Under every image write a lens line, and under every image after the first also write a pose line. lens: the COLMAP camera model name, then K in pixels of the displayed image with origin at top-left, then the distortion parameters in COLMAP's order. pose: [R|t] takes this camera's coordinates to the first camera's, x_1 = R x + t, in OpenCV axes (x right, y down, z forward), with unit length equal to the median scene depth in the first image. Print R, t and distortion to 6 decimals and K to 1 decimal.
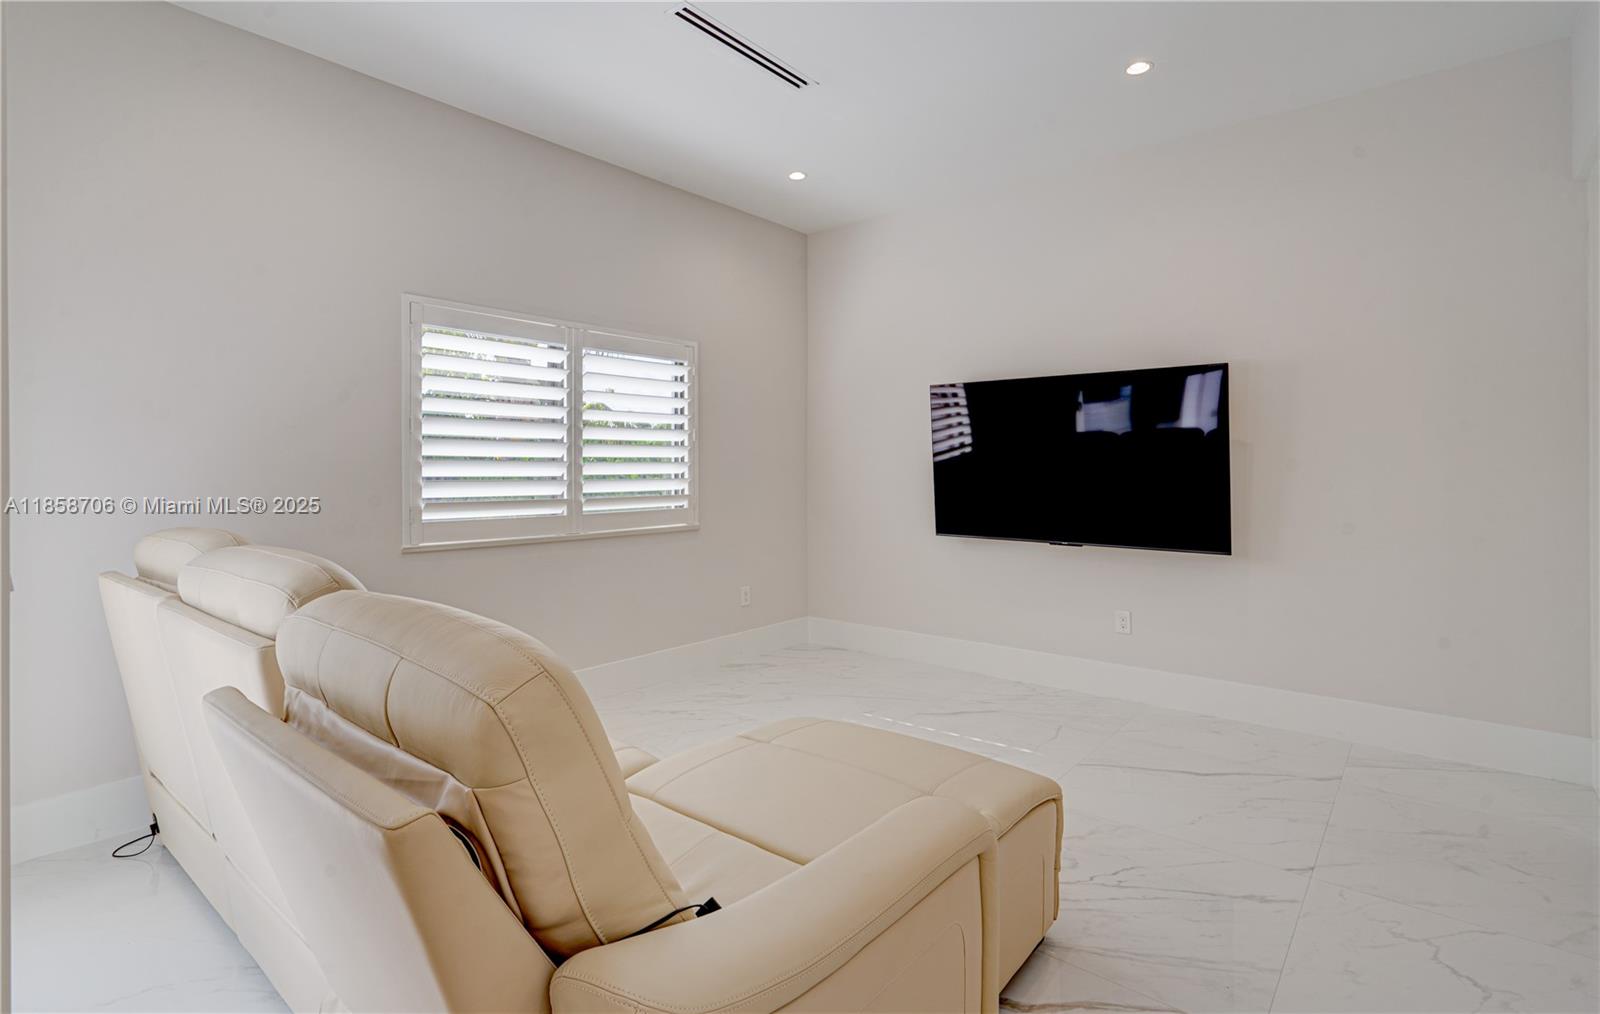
lens RADIAL K [[764.9, 0, 796.3], [0, 764.9, 462.1], [0, 0, 1]] dist [-0.000324, 0.000330]
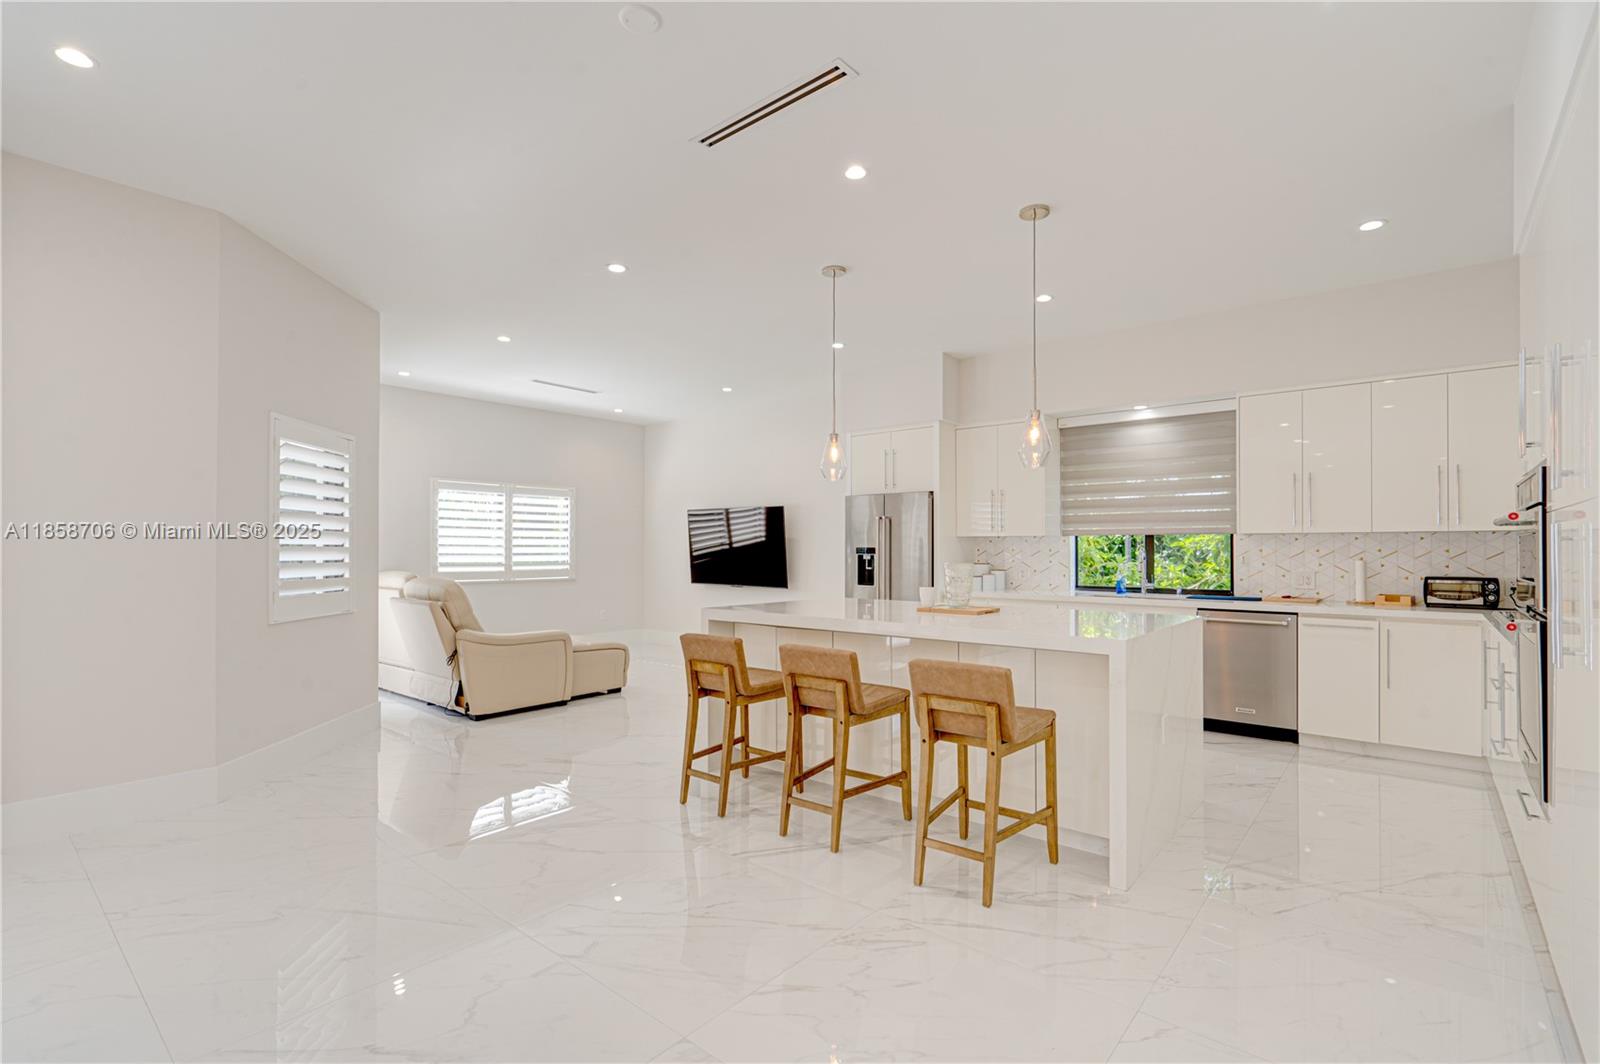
lens RADIAL K [[736.8, 0, 806.2], [0, 736.8, 542.6], [0, 0, 1]] dist [0.000557, -0.000218]
pose [[0.999988, 0.004920, 0.000394, 0.564733], [-0.004920, 0.999988, -0.000411, -0.015431], [-0.000396, 0.000409, 1.000000, -1.116198]]
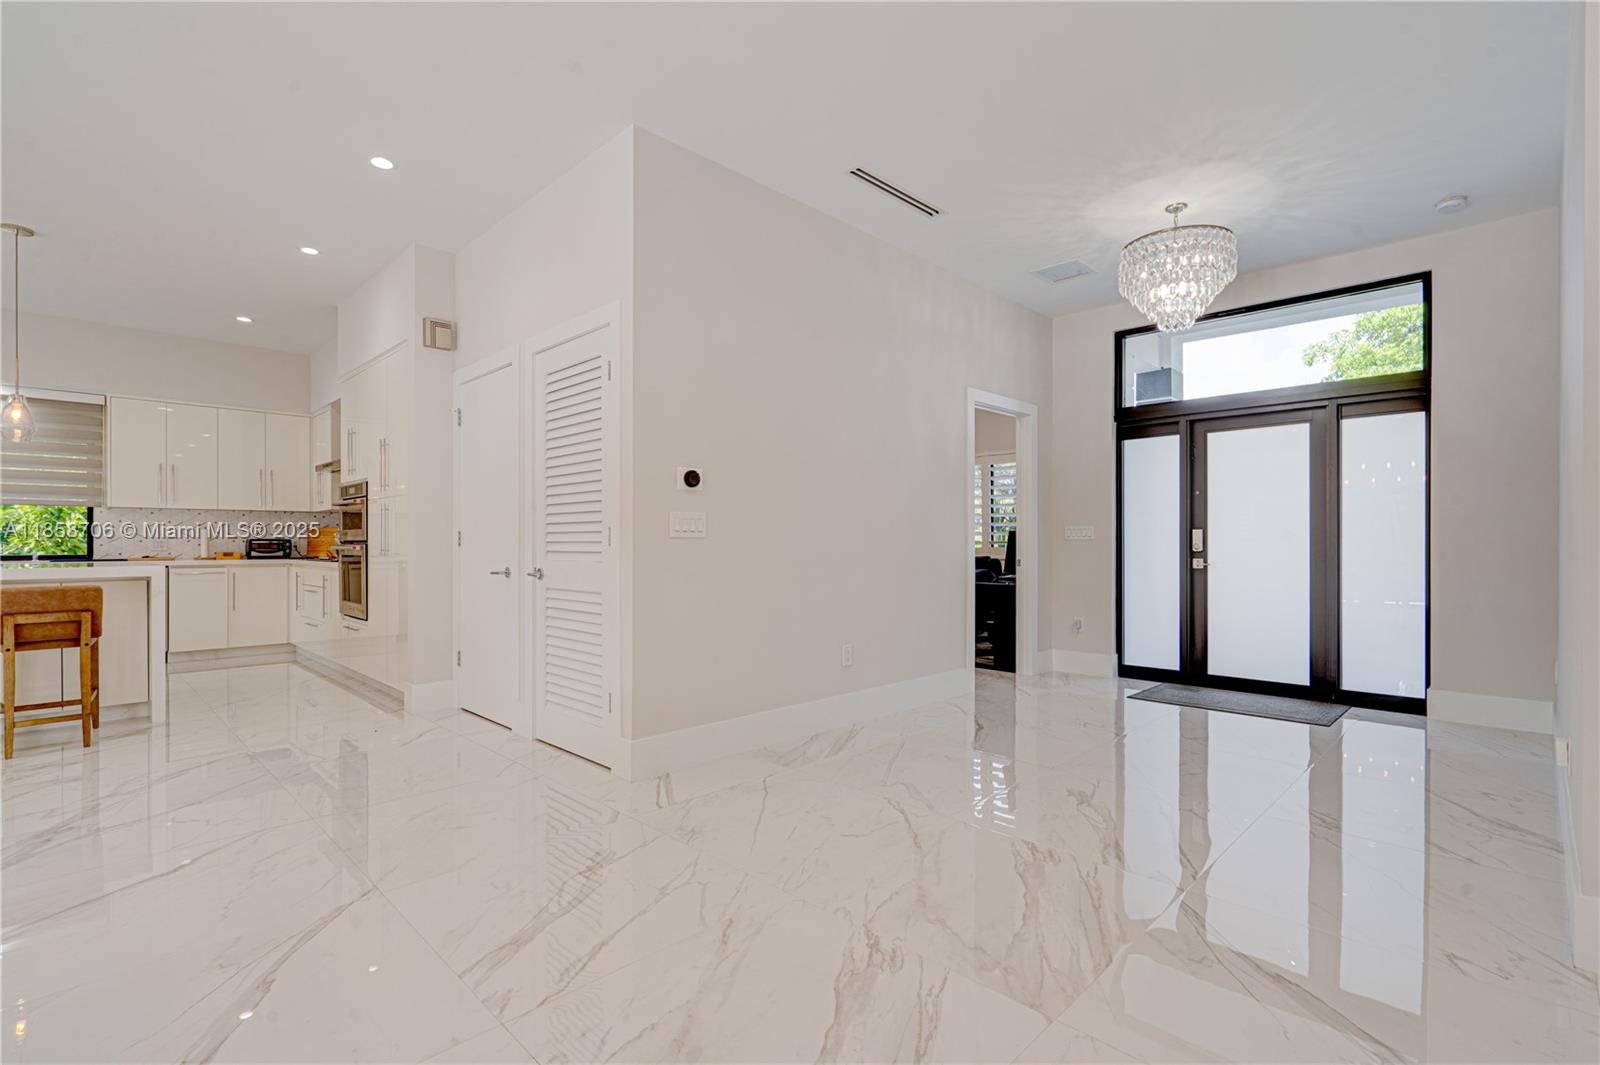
lens RADIAL K [[736.8, 0, 806.2], [0, 736.8, 543.1], [0, 0, 1]] dist [0.000557, -0.000218]
pose [[0.088948, 0.000726, 0.996036, -0.135645], [-0.006679, 0.999978, -0.000132, 0.033359], [-0.996014, -0.006641, 0.088950, -1.473860]]
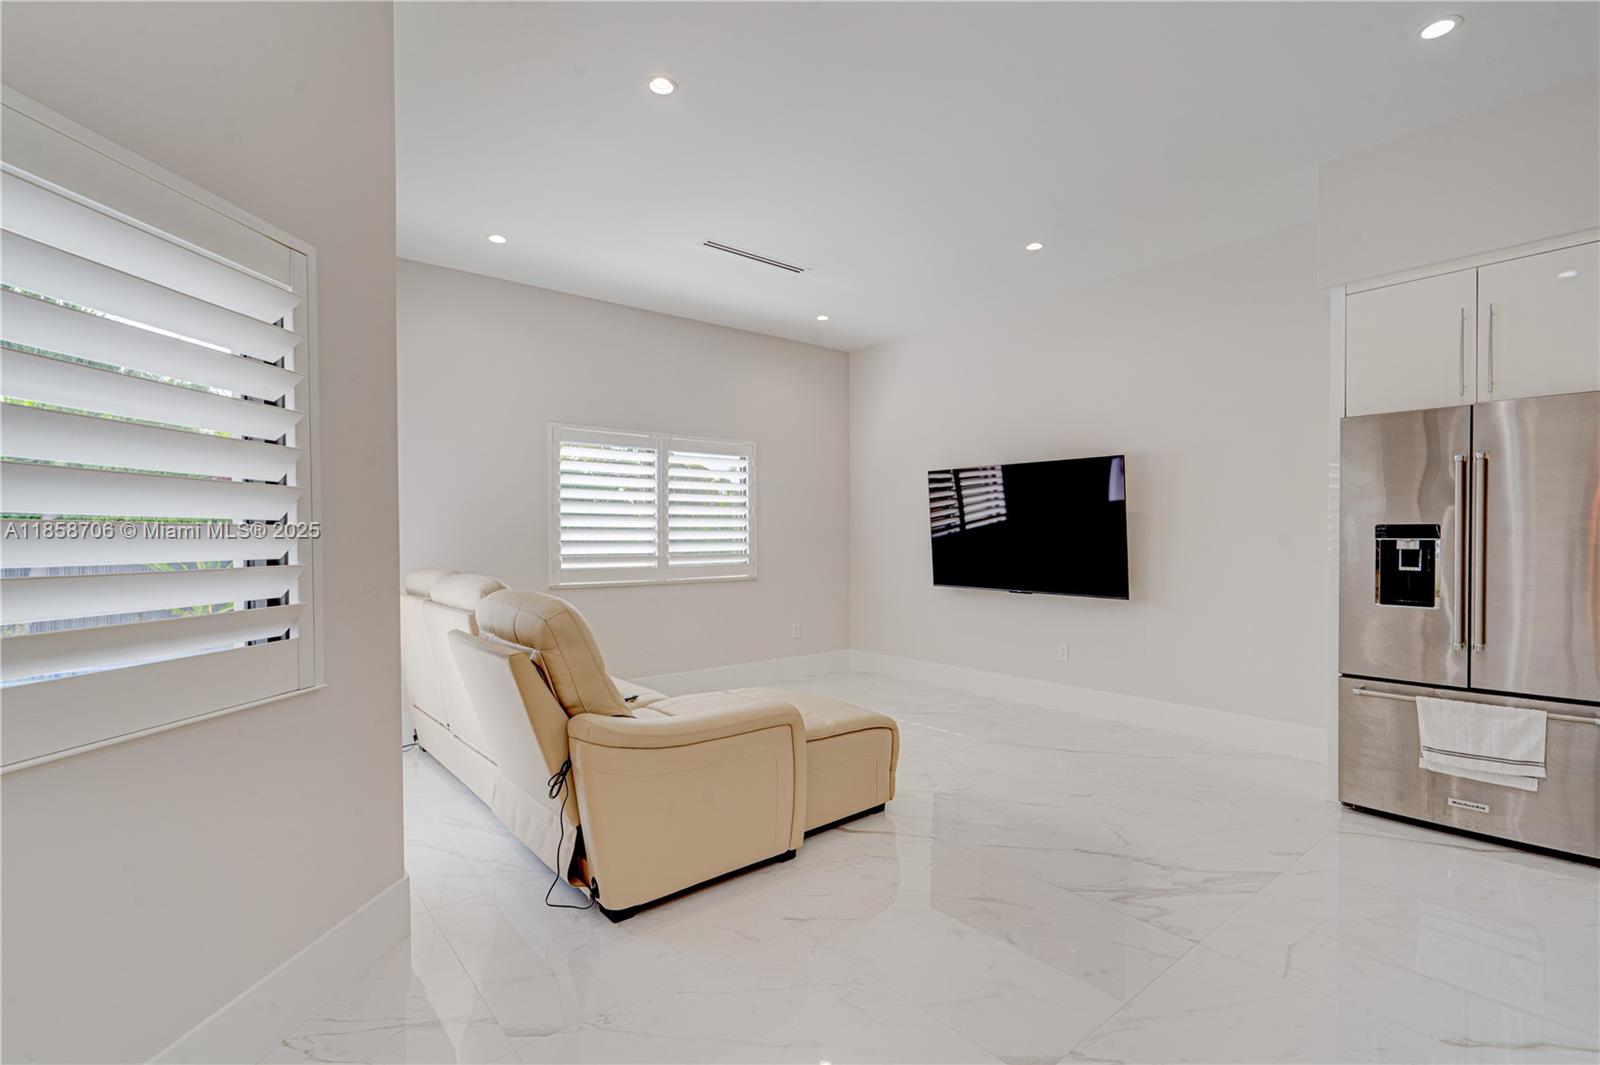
lens RADIAL K [[736.8, 0, 806.2], [0, 736.8, 543.1], [0, 0, 1]] dist [0.000557, -0.000218]
pose [[0.984629, 0.001148, -0.174658, 0.218882], [0.002250, 0.999812, 0.019255, -0.002128], [0.174647, -0.019352, 0.984441, -0.319920]]
